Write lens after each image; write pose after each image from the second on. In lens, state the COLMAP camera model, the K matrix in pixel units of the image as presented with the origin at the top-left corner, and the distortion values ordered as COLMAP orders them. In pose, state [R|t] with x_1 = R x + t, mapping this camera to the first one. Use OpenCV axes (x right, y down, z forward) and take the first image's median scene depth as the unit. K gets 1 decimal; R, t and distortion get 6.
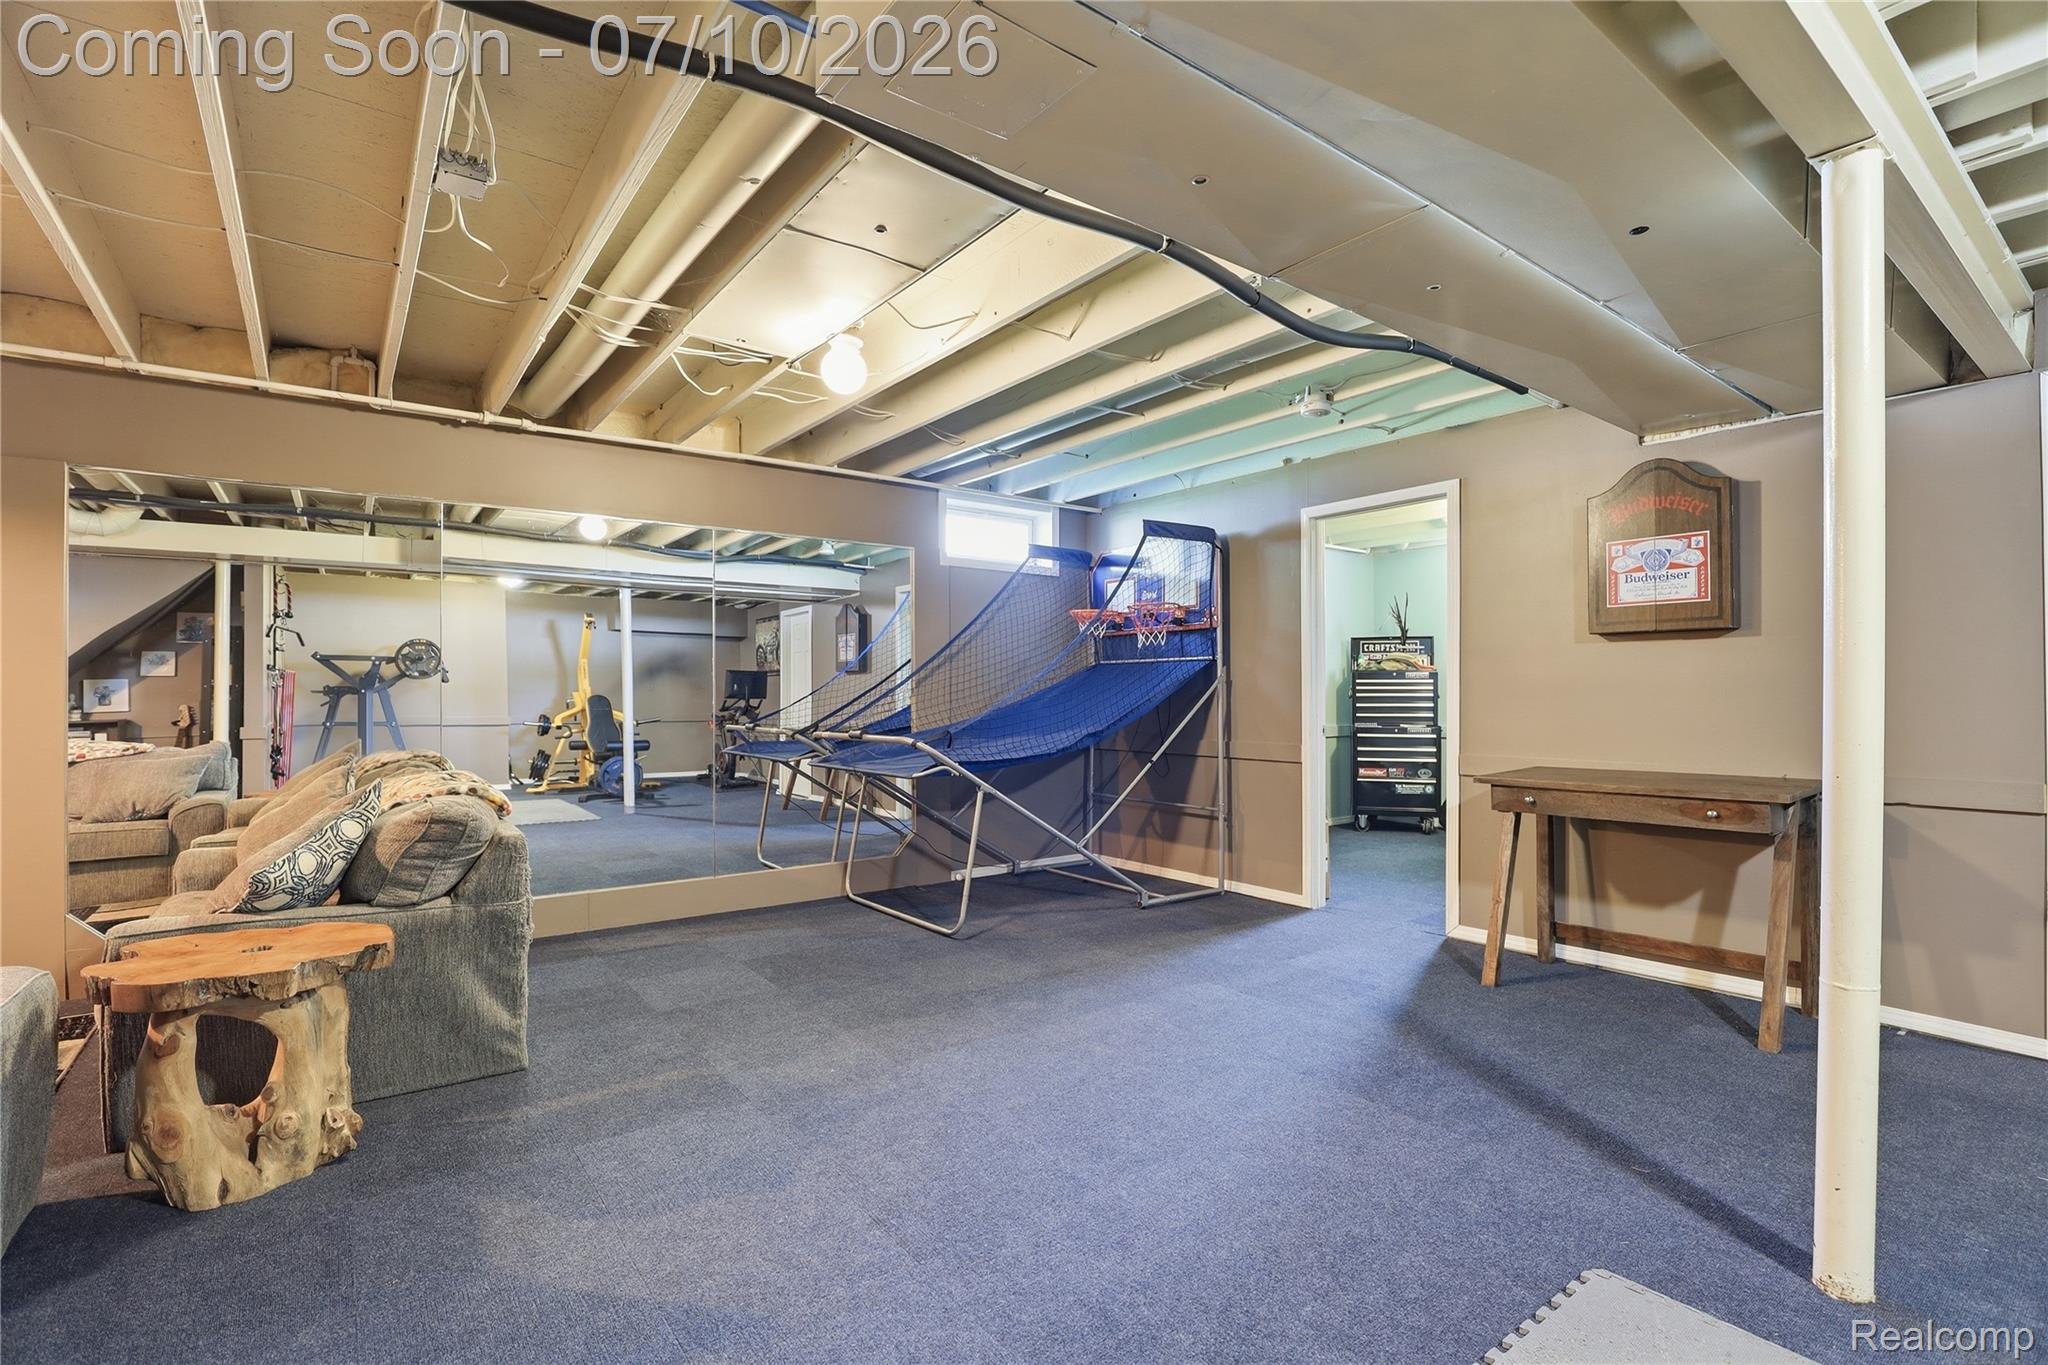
lens RADIAL K [[956.1, 0, 1024.0], [0, 956.1, 682.5], [0, 0, 1]] dist [-0.000907, -0.000044]
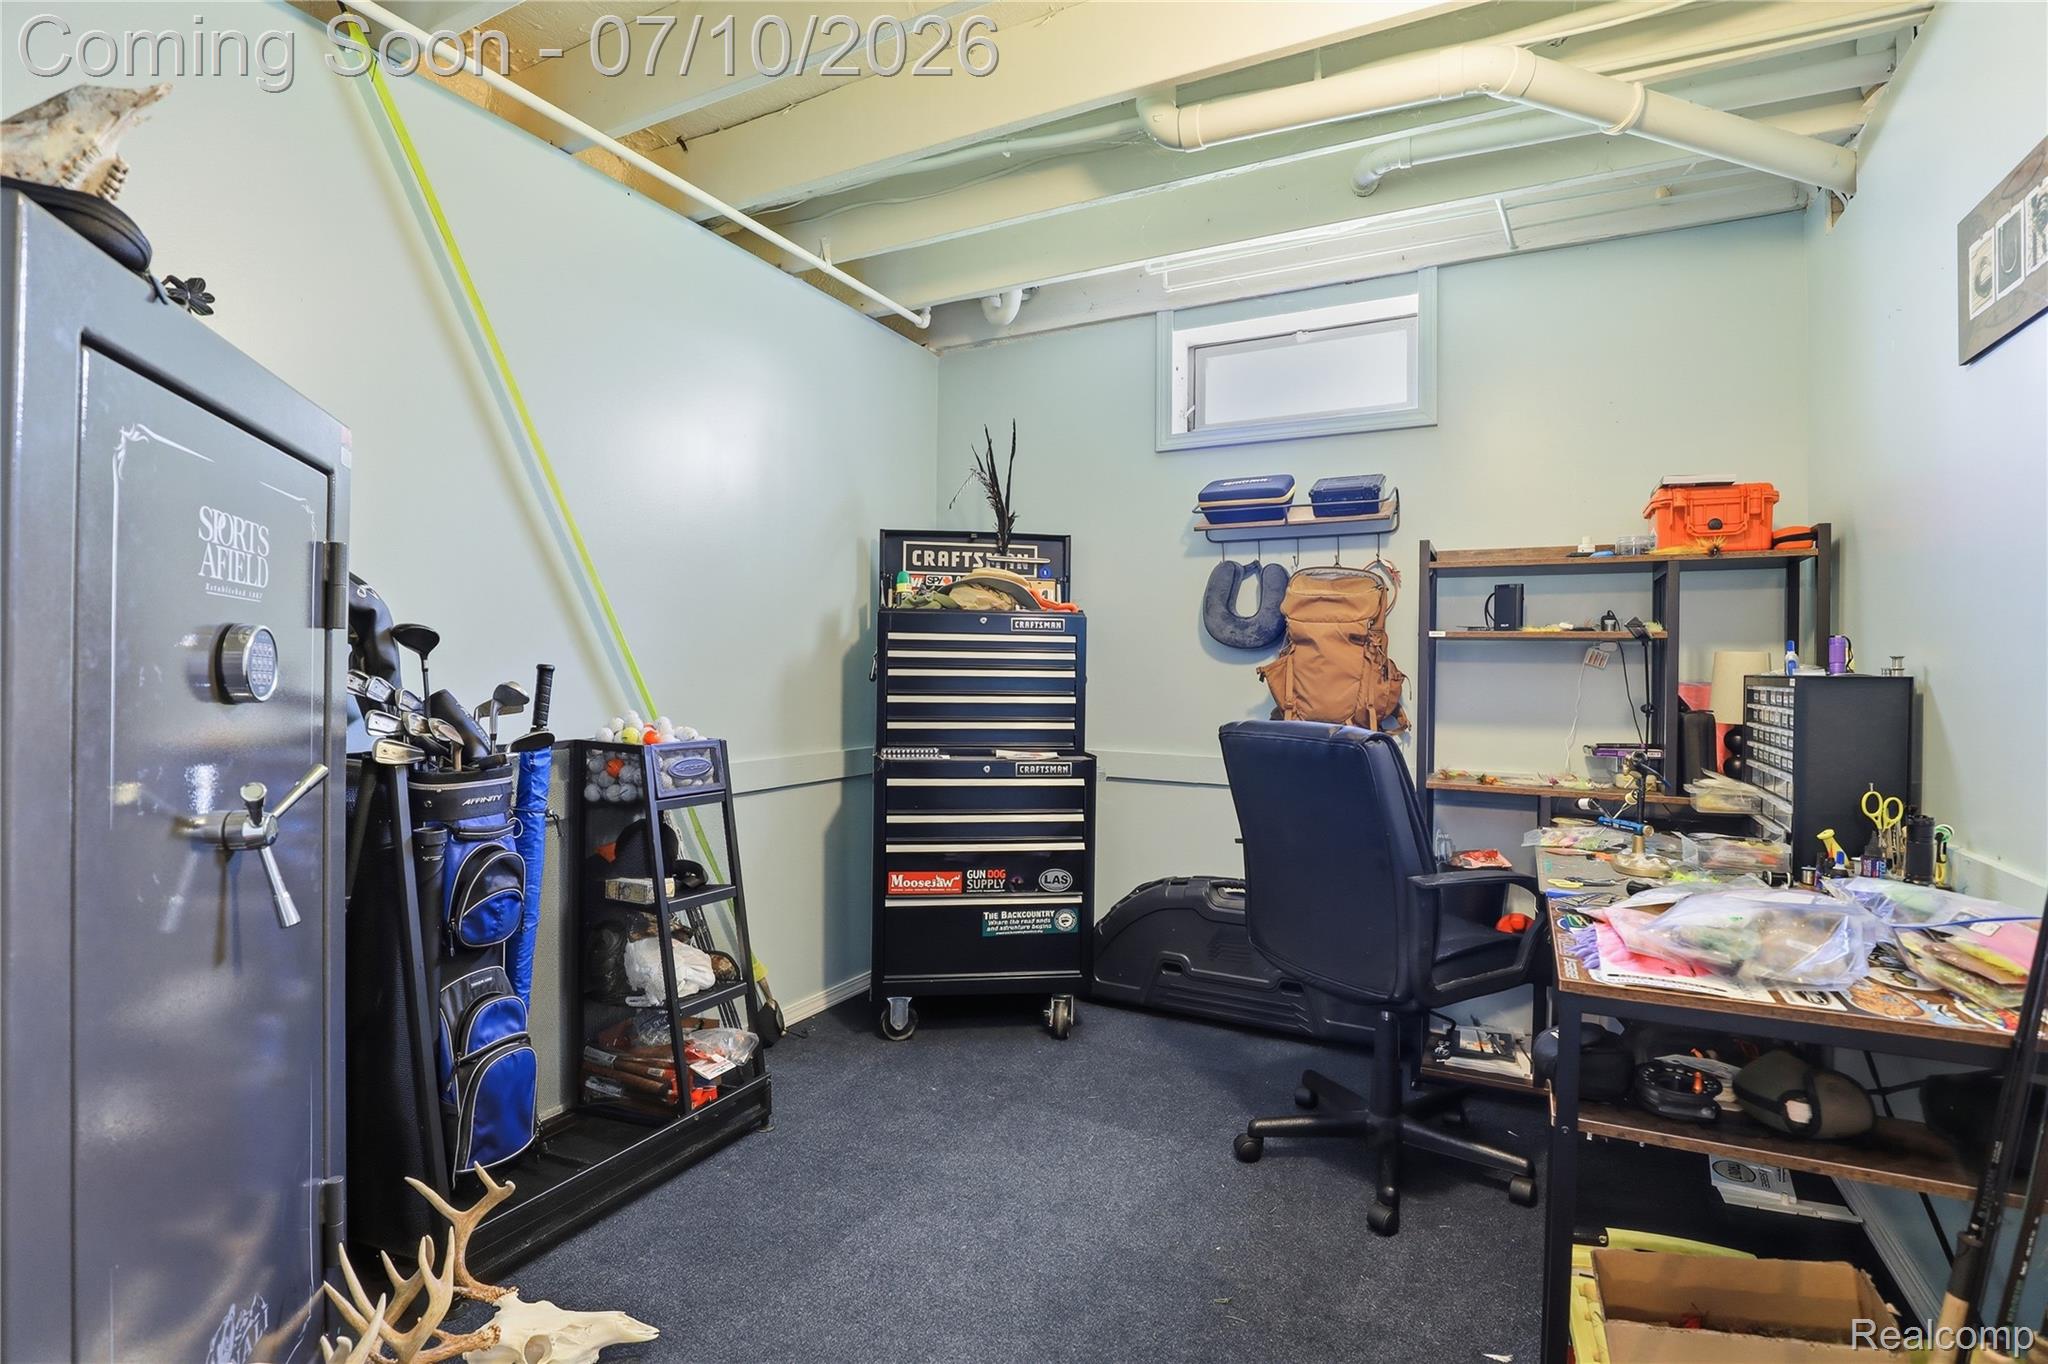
lens RADIAL K [[956.1, 0, 1024.0], [0, 956.1, 682.0], [0, 0, 1]] dist [-0.000907, -0.000044]
pose [[0.902940, 0.010310, 0.429643, 0.235192], [-0.016931, 0.999789, 0.011591, 0.011408], [-0.429433, -0.017740, 0.902924, 0.640135]]
